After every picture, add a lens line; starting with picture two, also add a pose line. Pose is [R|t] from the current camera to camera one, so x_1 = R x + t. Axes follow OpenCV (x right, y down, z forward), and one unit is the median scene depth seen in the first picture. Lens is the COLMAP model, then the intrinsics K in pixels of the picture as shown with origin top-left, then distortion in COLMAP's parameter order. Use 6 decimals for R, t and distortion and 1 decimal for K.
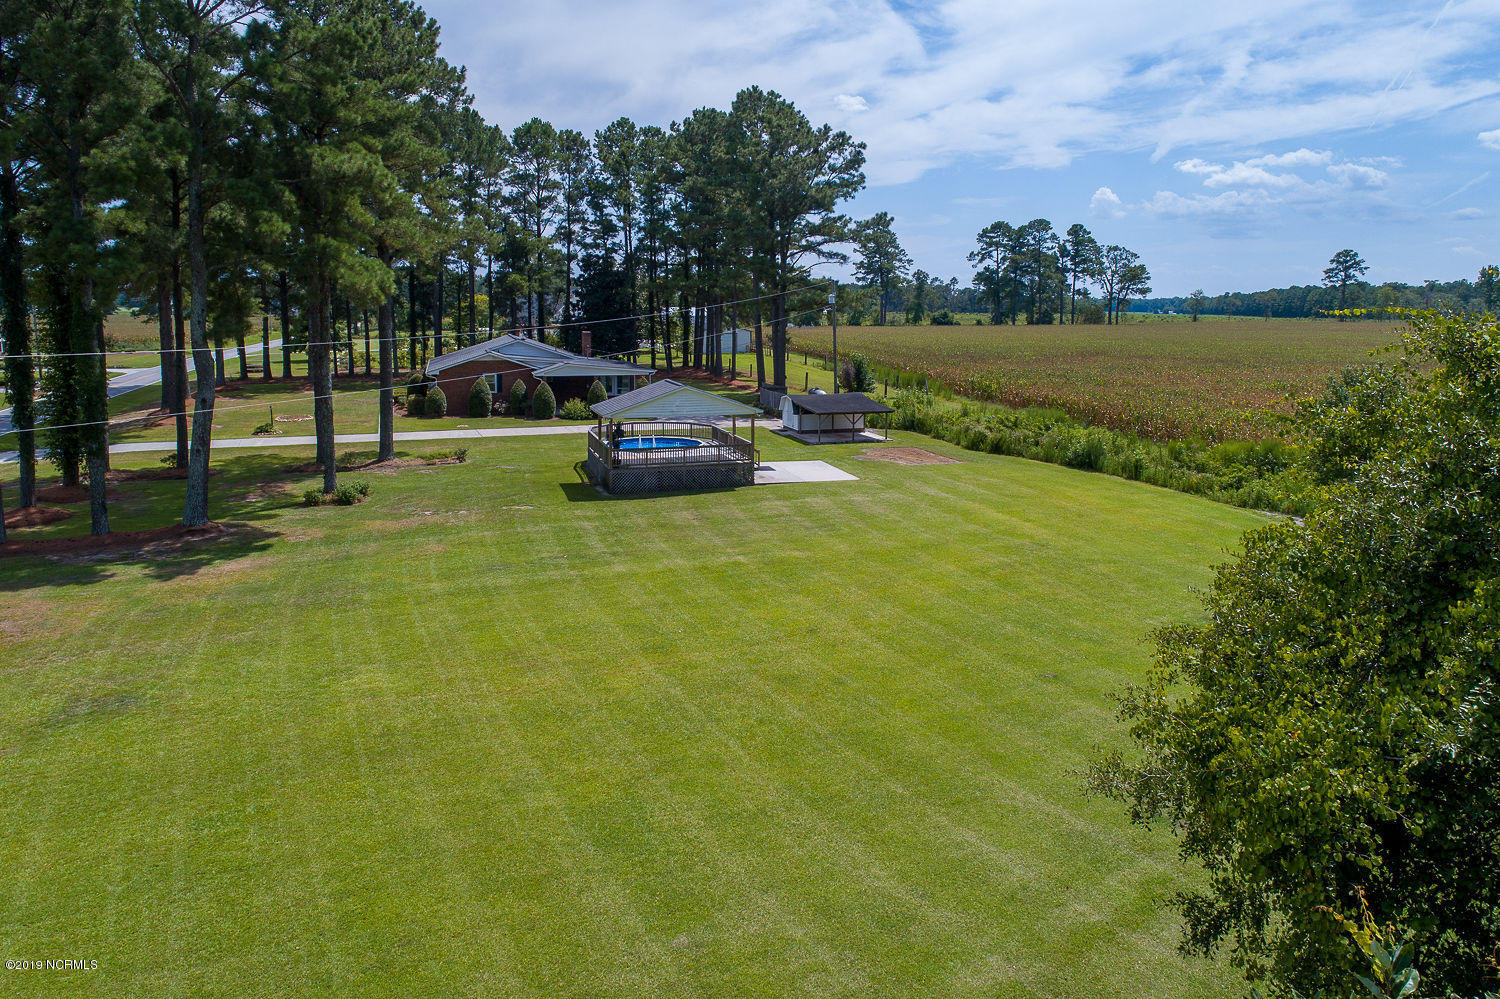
lens RADIAL K [[1014.0, 0, 747.6], [0, 1014.0, 429.4], [0, 0, 1]] dist [-0.000384, 0.000742]
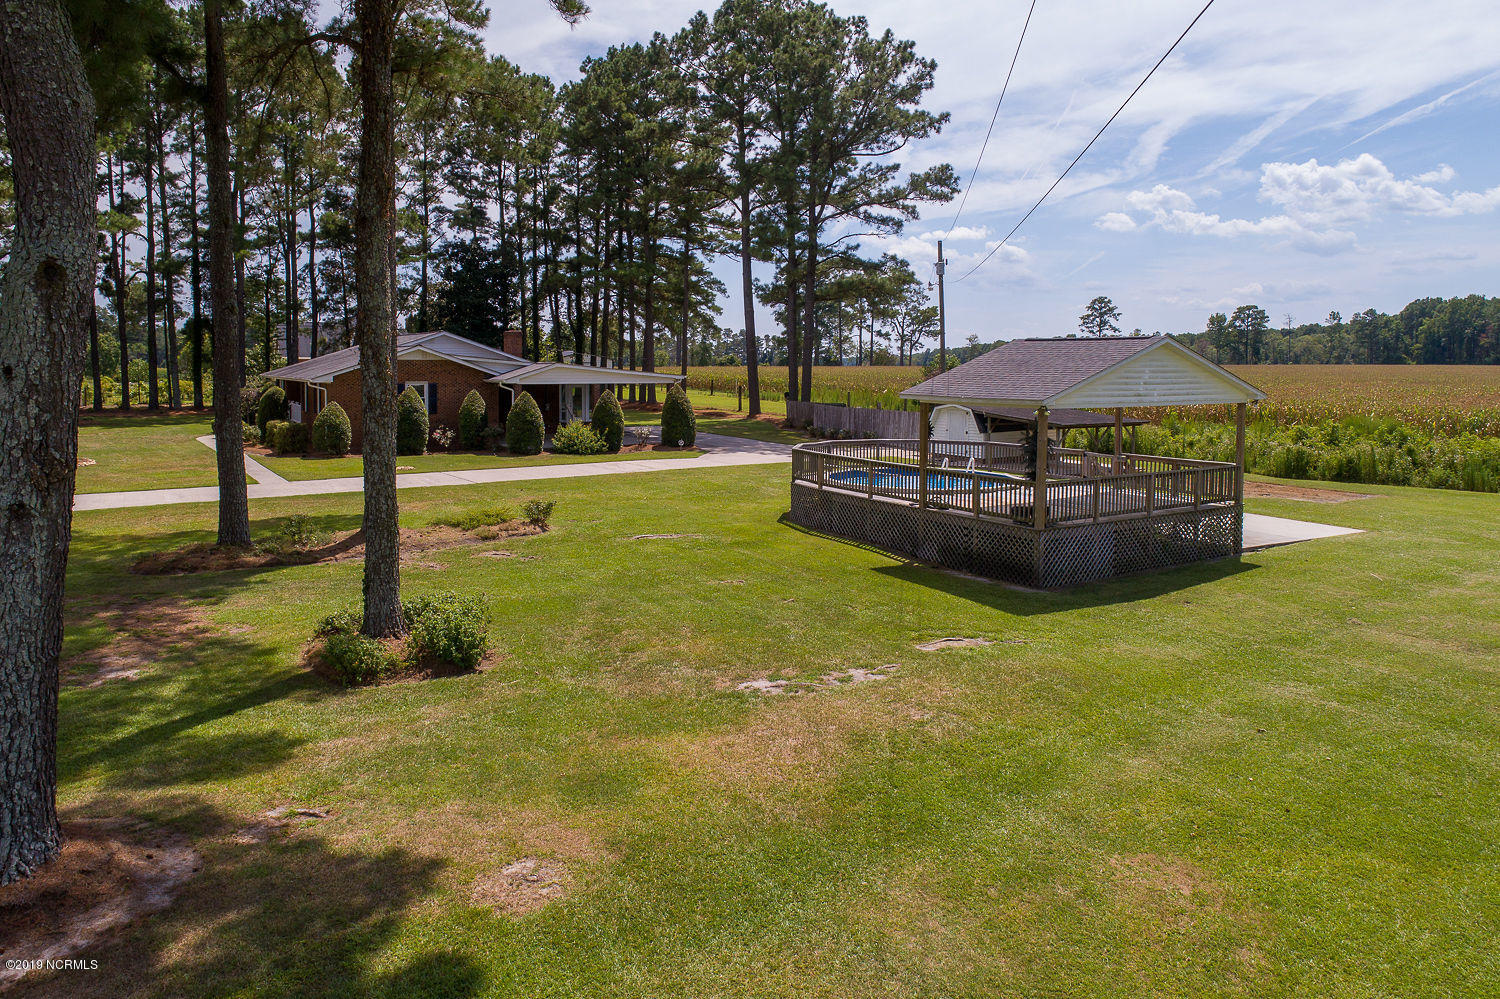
lens RADIAL K [[1014.0, 0, 747.6], [0, 1014.0, 429.4], [0, 0, 1]] dist [-0.000384, 0.000742]
pose [[0.962503, -0.017561, 0.270700, -0.288607], [0.032384, 0.998204, -0.050389, 0.011021], [-0.269329, 0.057266, 0.961344, 0.477424]]
